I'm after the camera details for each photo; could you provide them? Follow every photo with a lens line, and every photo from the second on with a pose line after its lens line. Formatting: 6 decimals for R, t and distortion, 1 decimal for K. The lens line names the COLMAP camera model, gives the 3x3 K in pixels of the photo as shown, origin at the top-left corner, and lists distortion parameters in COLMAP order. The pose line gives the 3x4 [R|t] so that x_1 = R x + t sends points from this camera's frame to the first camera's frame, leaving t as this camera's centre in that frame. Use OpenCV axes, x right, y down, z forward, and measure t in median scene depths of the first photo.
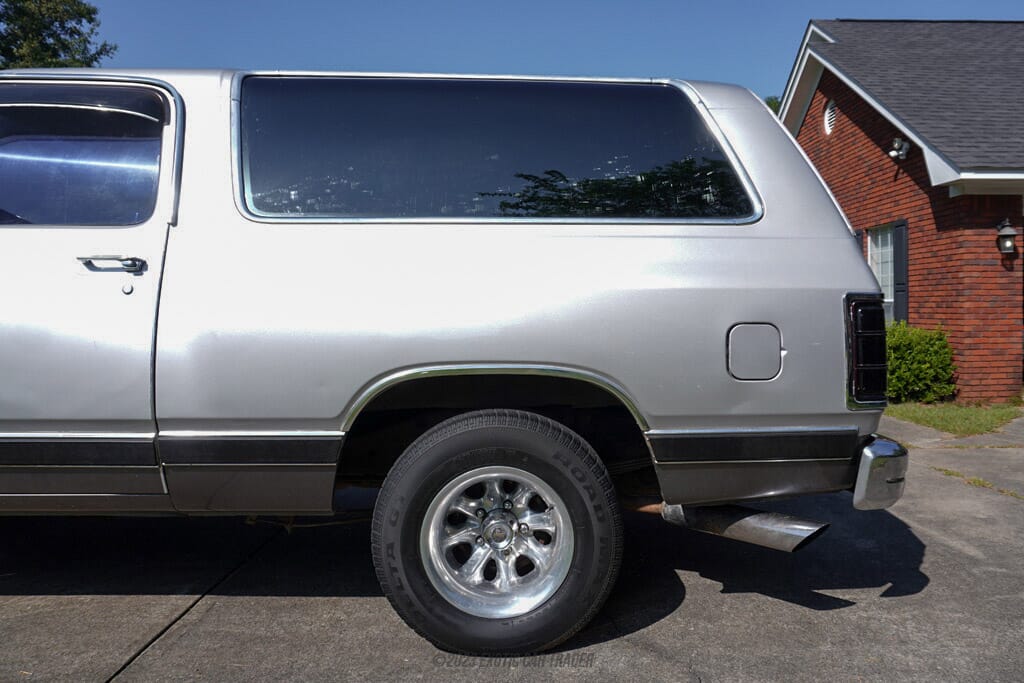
lens RADIAL K [[709.5, 0, 512.6], [0, 709.5, 362.7], [0, 0, 1]] dist [-0.009197, 0.001006]
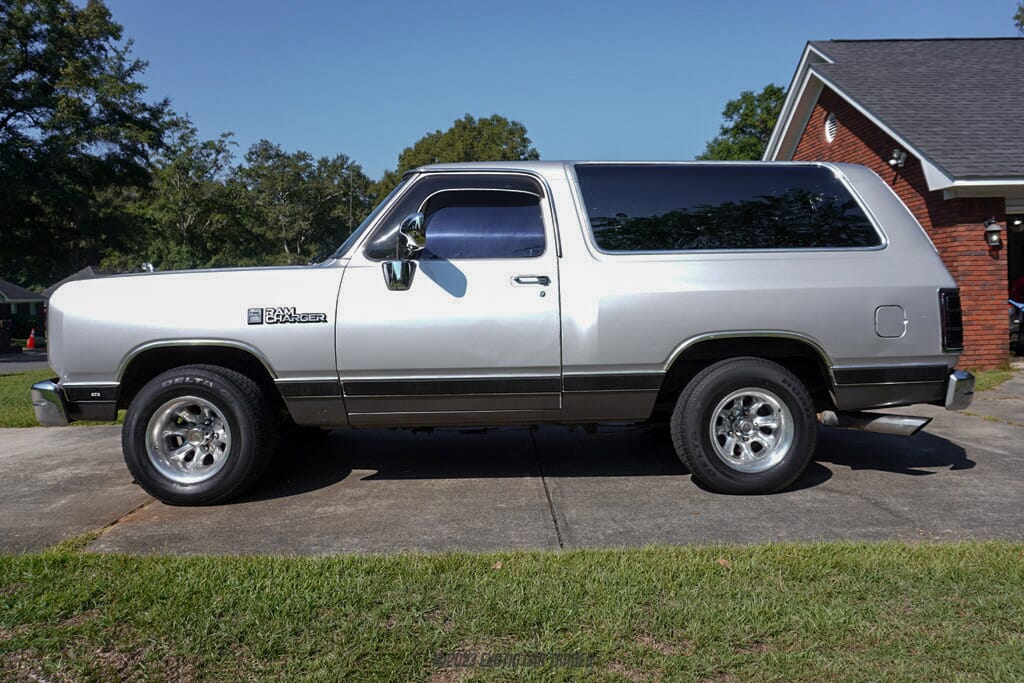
lens RADIAL K [[713.6, 0, 476.7], [0, 713.6, 341.4], [0, 0, 1]] dist [-0.007608, 0.001706]
pose [[0.999806, -0.019694, 0.000511, -0.186790], [0.019699, 0.999677, -0.016071, 0.011328], [-0.000194, 0.016078, 0.999871, -0.211938]]
